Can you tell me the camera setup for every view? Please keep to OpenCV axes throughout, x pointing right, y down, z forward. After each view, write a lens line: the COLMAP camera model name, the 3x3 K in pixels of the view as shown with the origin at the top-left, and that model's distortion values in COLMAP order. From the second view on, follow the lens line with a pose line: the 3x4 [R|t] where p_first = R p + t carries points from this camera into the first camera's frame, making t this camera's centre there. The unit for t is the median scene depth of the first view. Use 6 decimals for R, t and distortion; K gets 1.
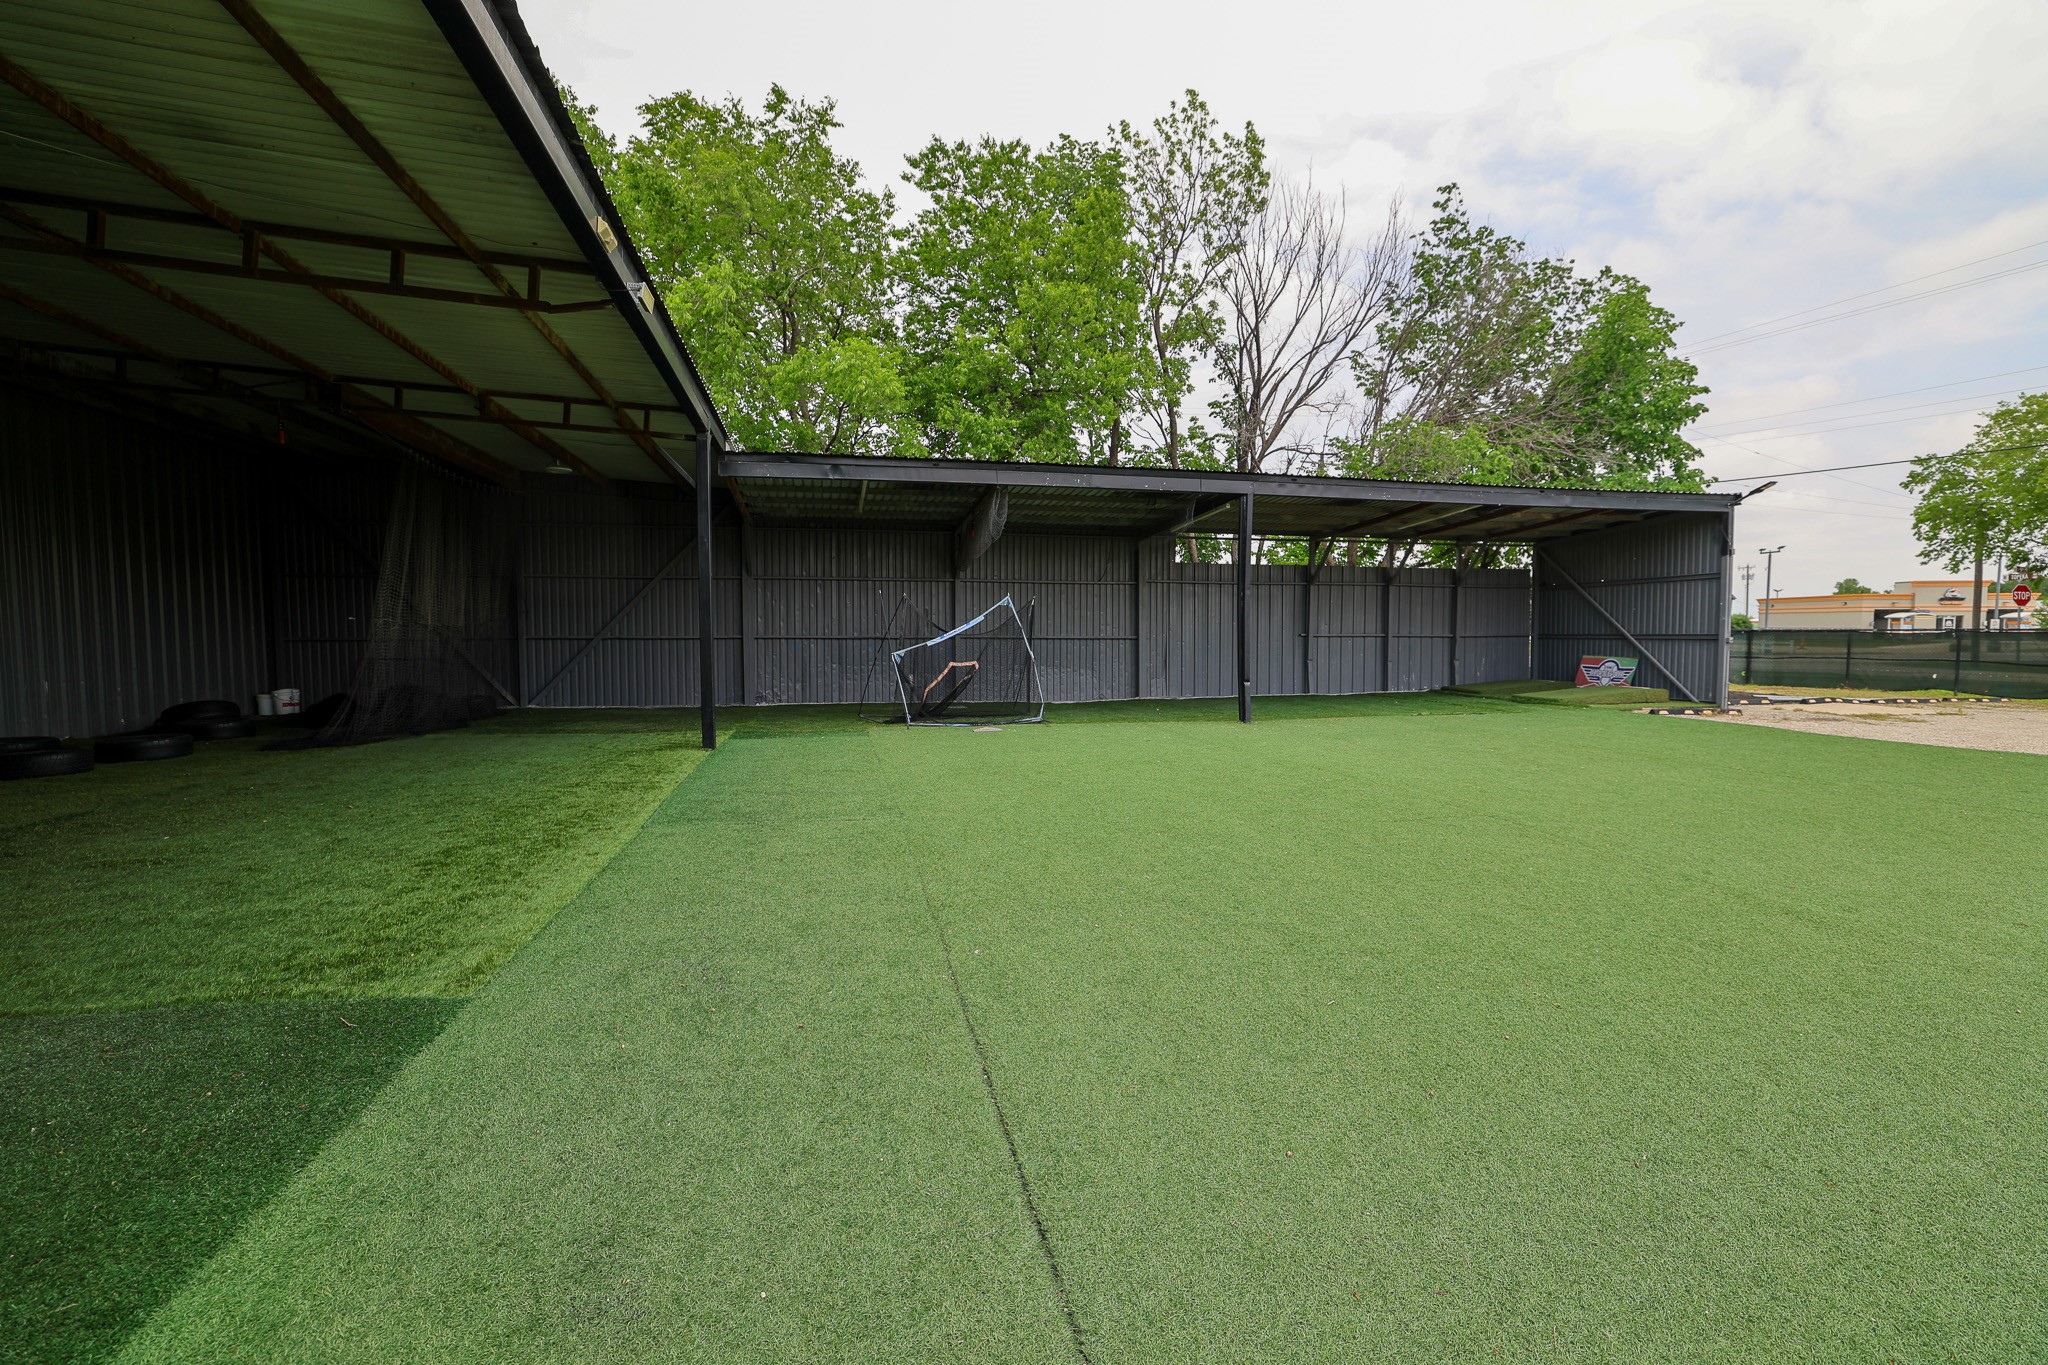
lens RADIAL K [[886.1, 0, 1027.2], [0, 886.1, 679.1], [0, 0, 1]] dist [-0.031549, 0.014025]
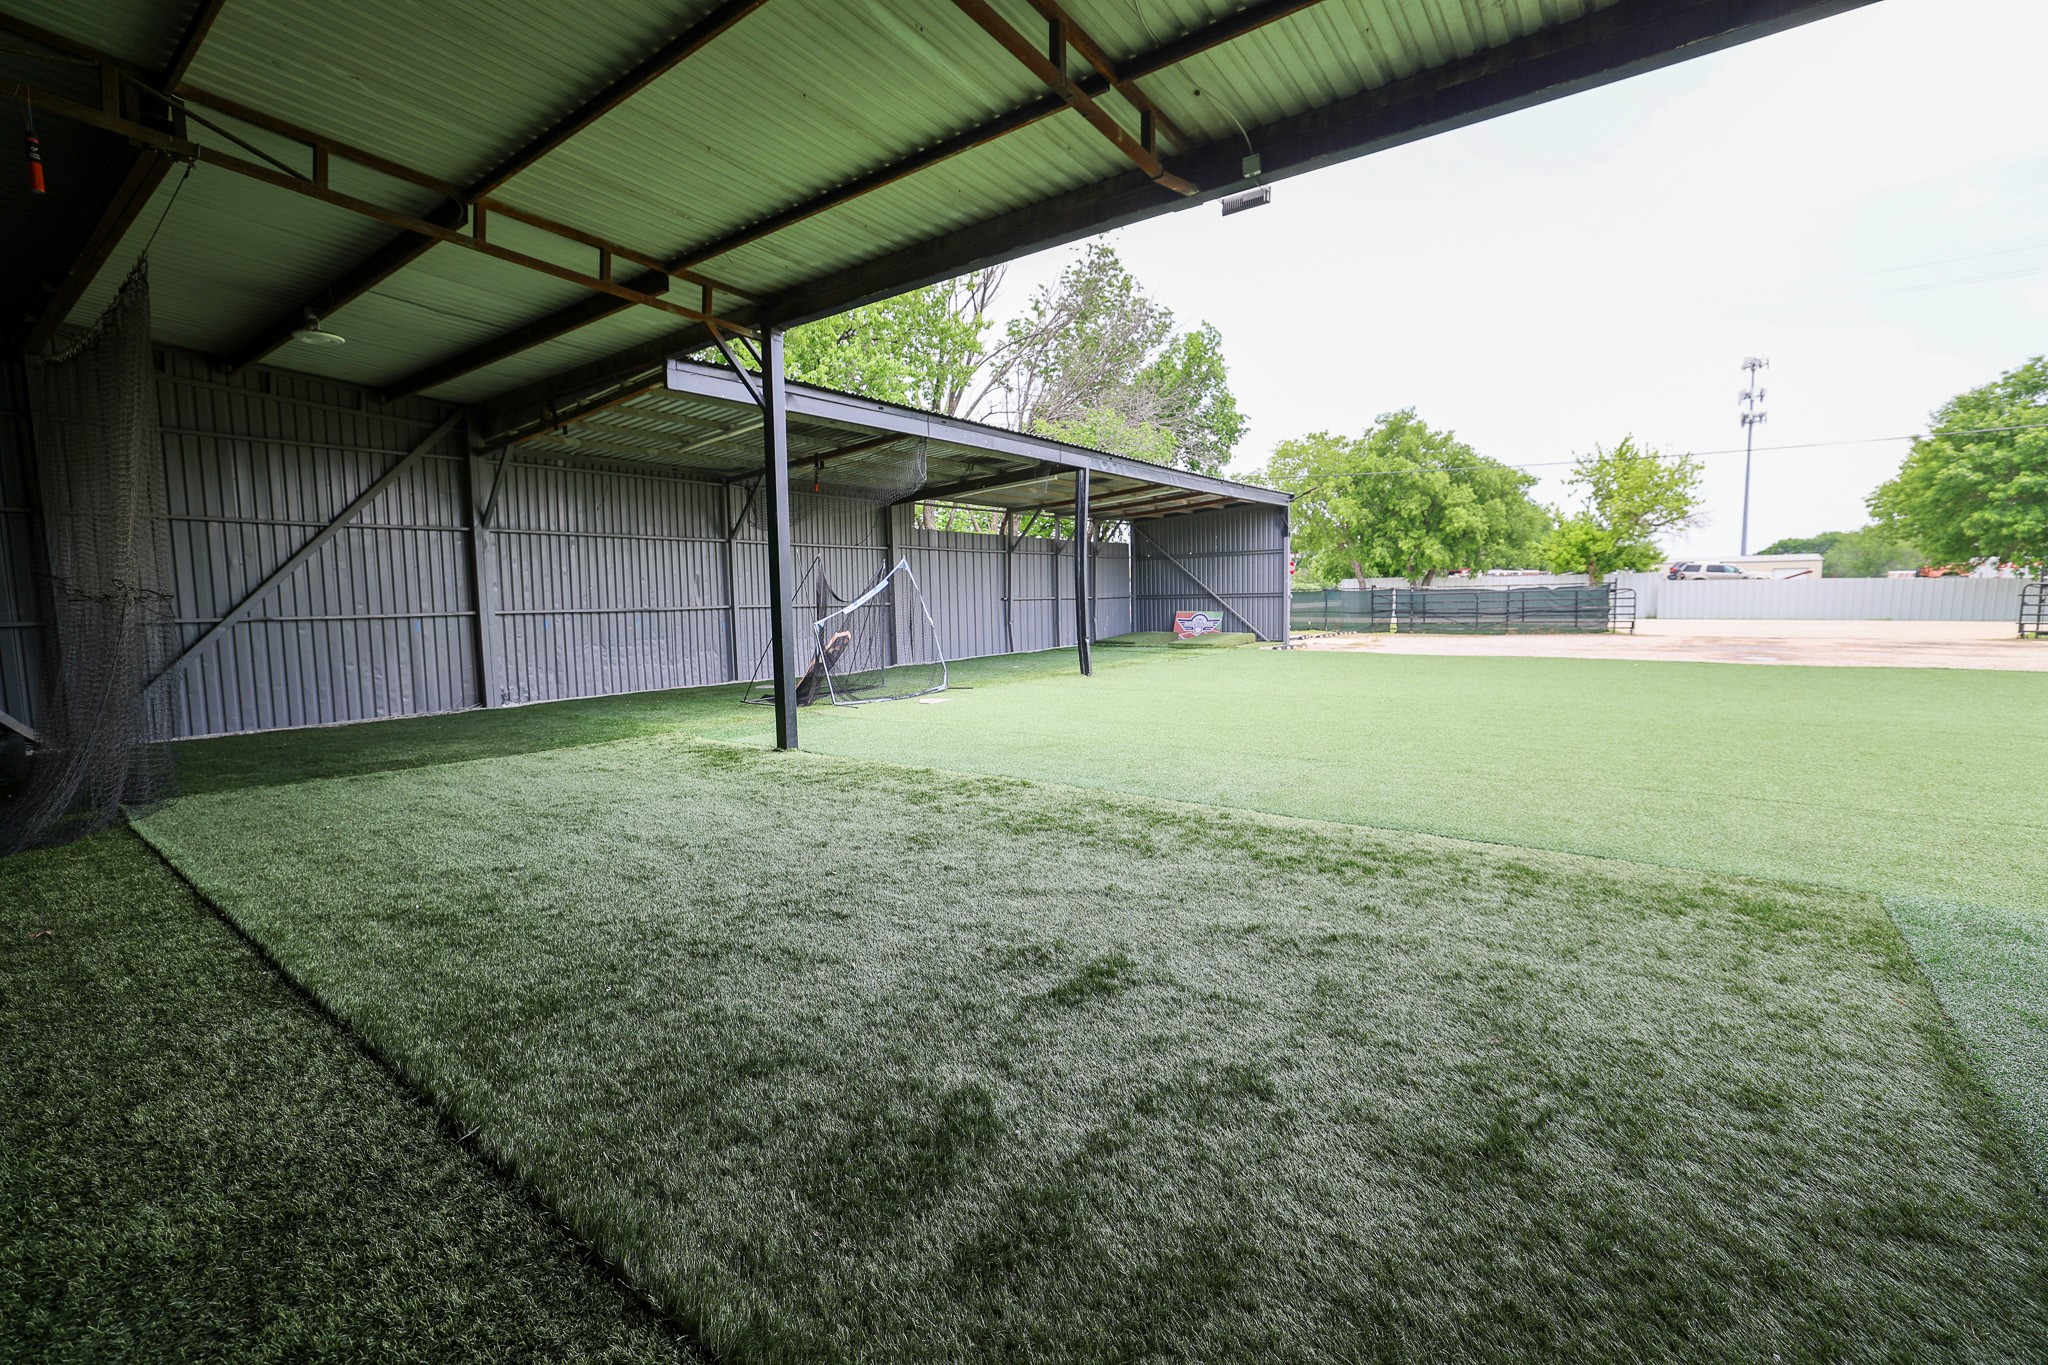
lens RADIAL K [[886.1, 0, 1020.0], [0, 886.1, 676.8], [0, 0, 1]] dist [-0.031549, 0.014025]
pose [[0.764718, -0.072115, 0.640317, -0.408872], [0.052954, 0.997390, 0.049089, -0.007087], [-0.642185, -0.003632, 0.766541, 0.151318]]
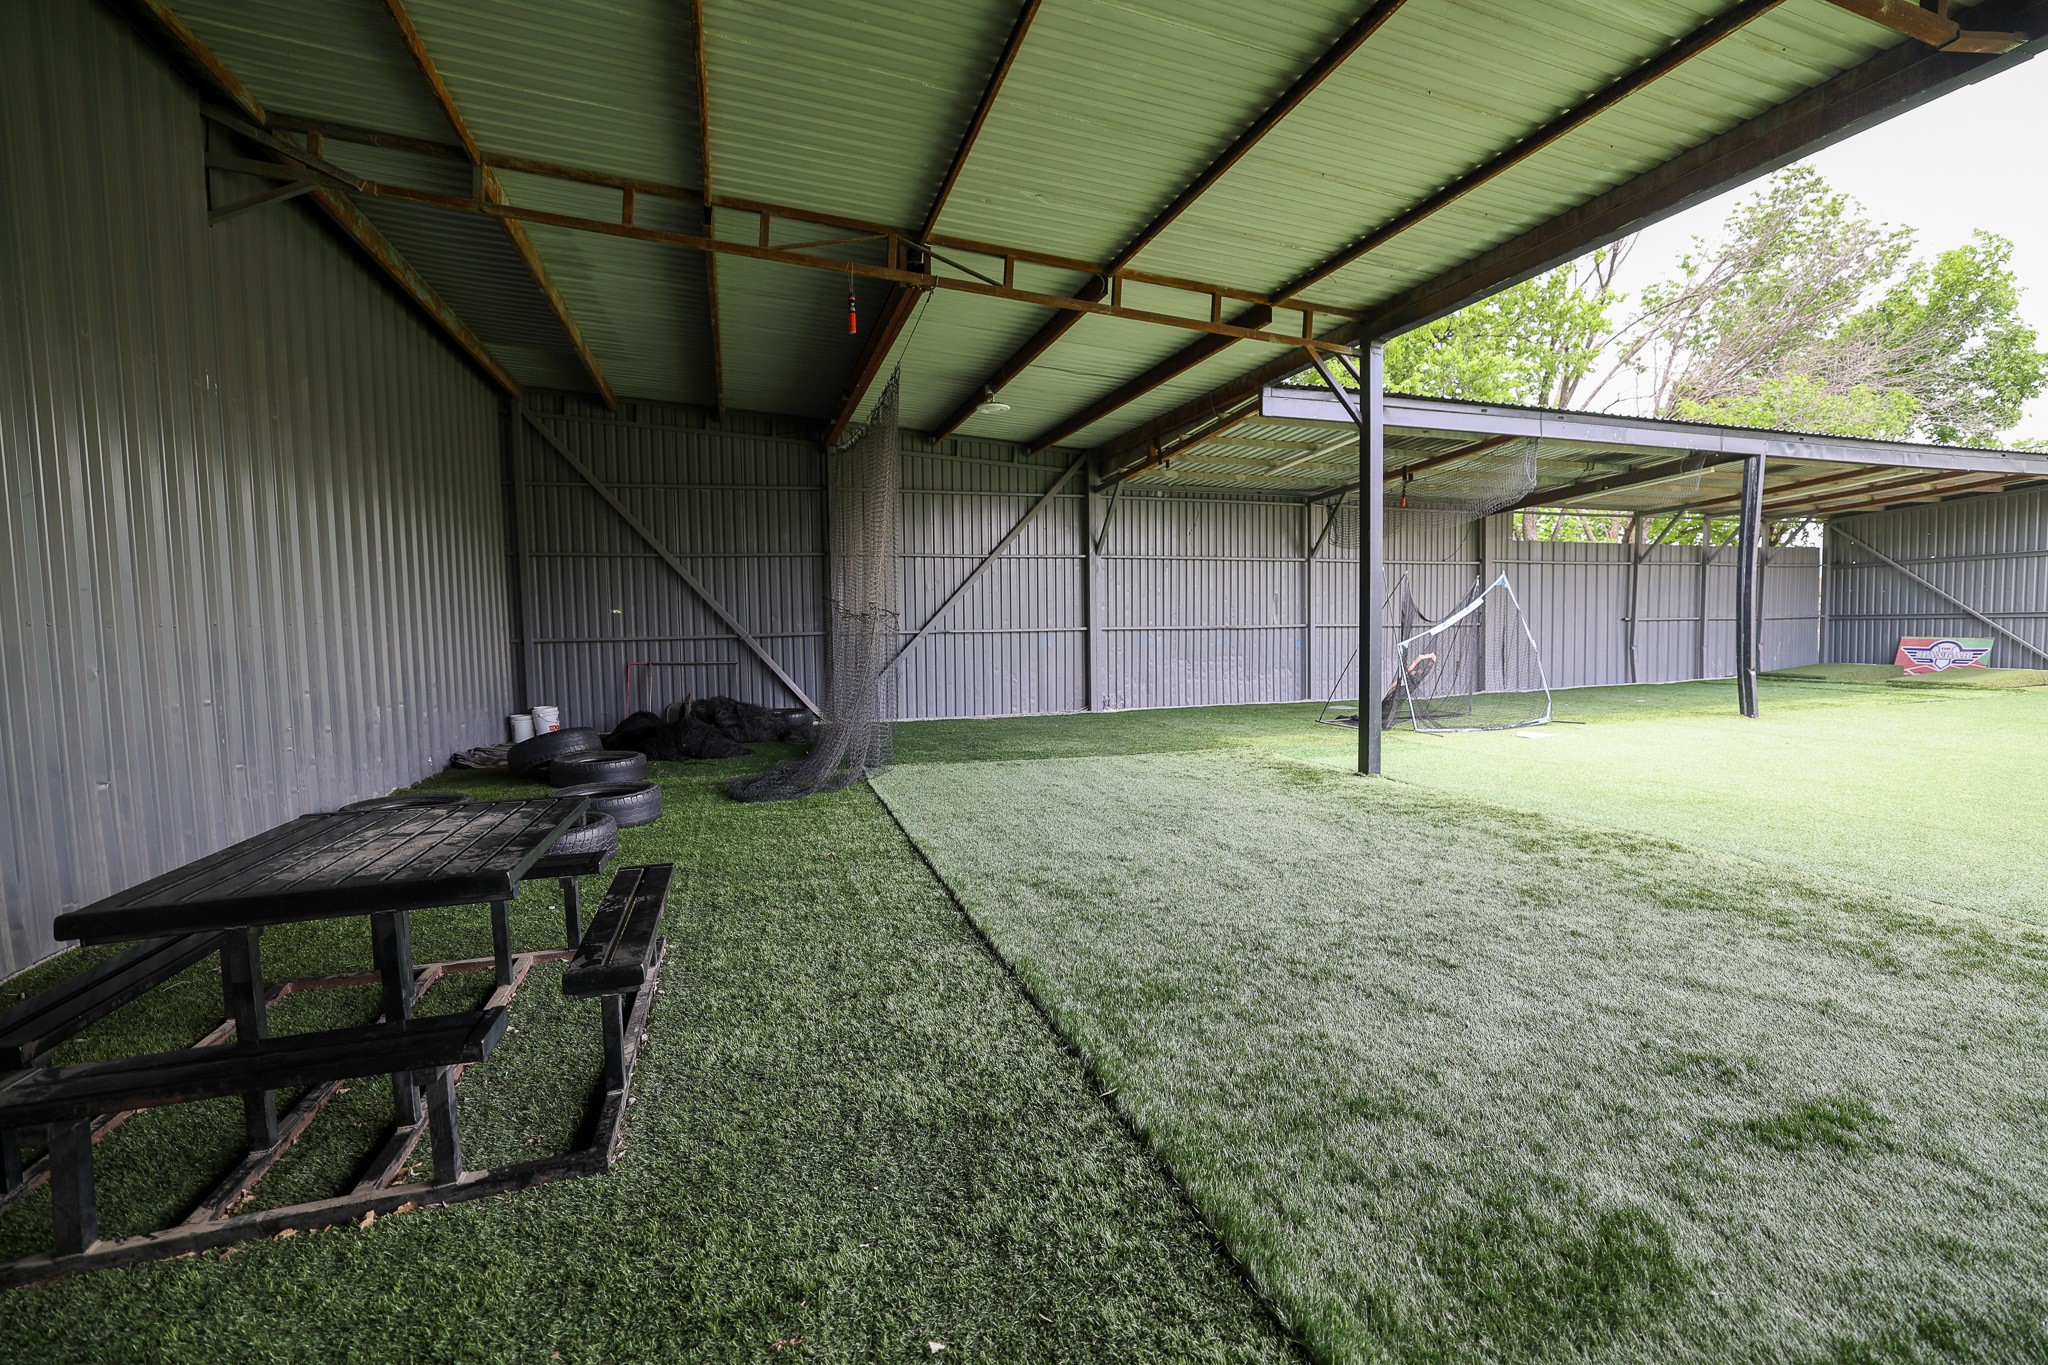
lens RADIAL K [[886.1, 0, 1028.7], [0, 886.1, 676.1], [0, 0, 1]] dist [-0.031549, 0.014025]
pose [[0.995035, -0.020289, 0.097435, -0.422720], [0.019778, 0.999785, 0.006215, -0.009052], [-0.097540, -0.004257, 0.995223, 0.158502]]
